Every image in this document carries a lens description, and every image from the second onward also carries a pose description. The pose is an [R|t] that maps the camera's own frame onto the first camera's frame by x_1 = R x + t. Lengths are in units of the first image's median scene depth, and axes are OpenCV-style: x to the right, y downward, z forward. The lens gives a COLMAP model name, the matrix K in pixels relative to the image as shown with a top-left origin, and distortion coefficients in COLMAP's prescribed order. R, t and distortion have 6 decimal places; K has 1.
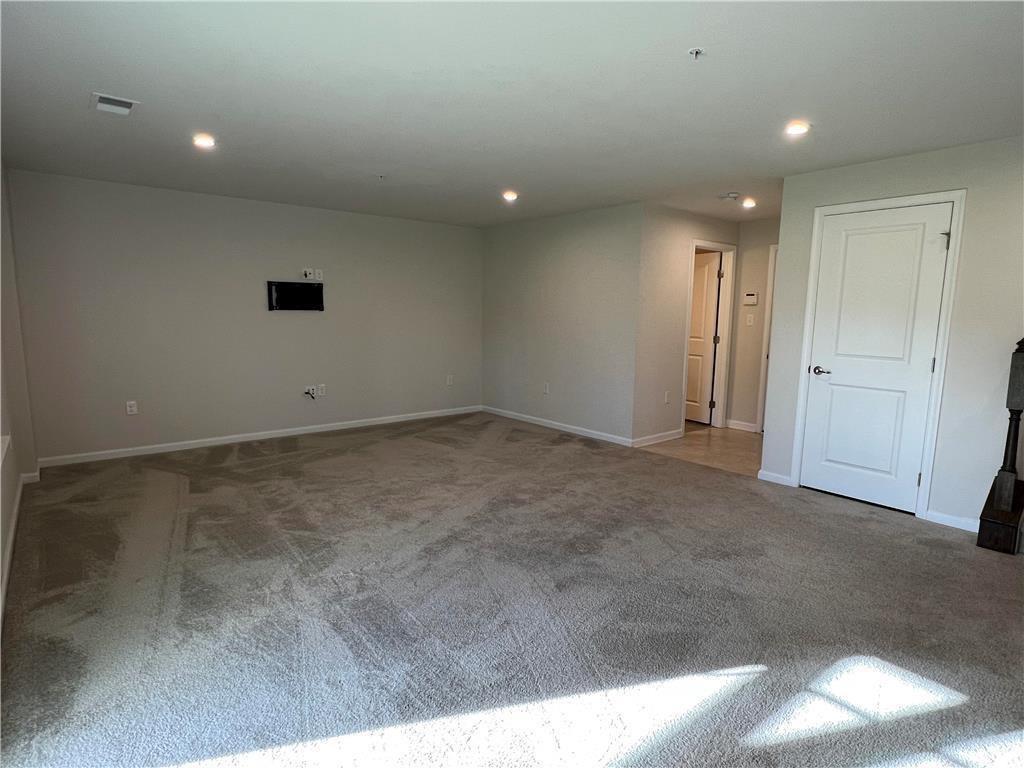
lens RADIAL K [[555.1, 0, 512.9], [0, 555.1, 385.5], [0, 0, 1]] dist [-0.004513, 0.000424]
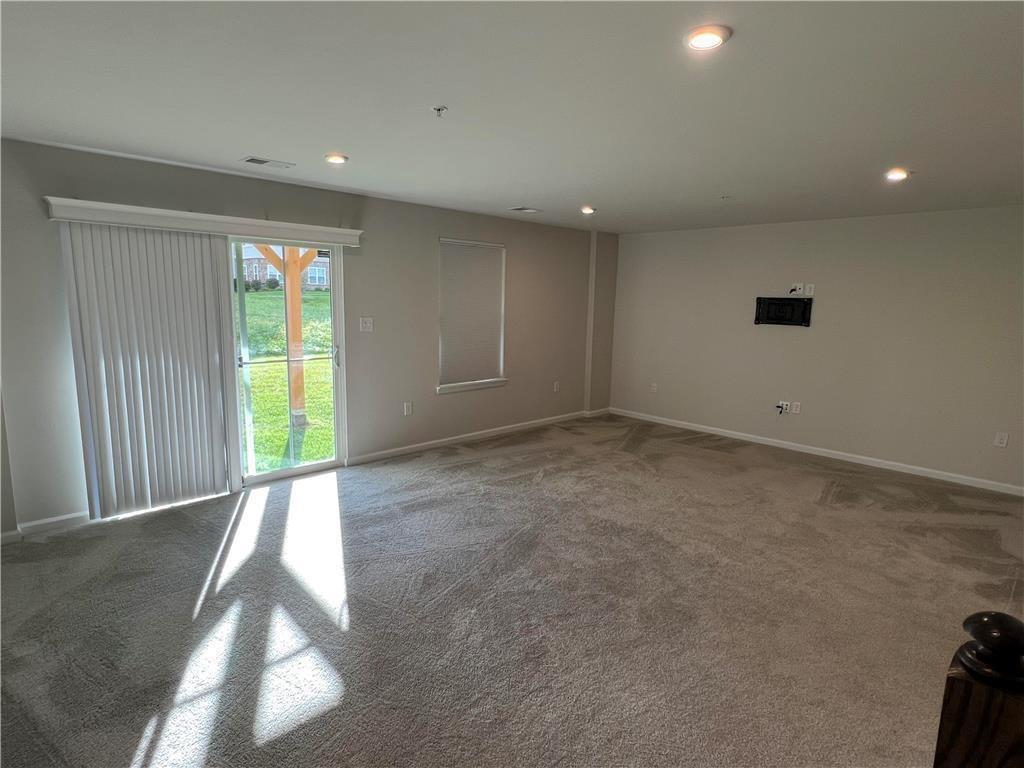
lens RADIAL K [[555.1, 0, 512.9], [0, 555.1, 383.6], [0, 0, 1]] dist [-0.004513, 0.000424]
pose [[0.079316, 0.143178, -0.986514, 0.860330], [-0.156555, 0.979140, 0.129521, -0.124105], [0.984479, 0.144171, 0.100077, 0.624905]]
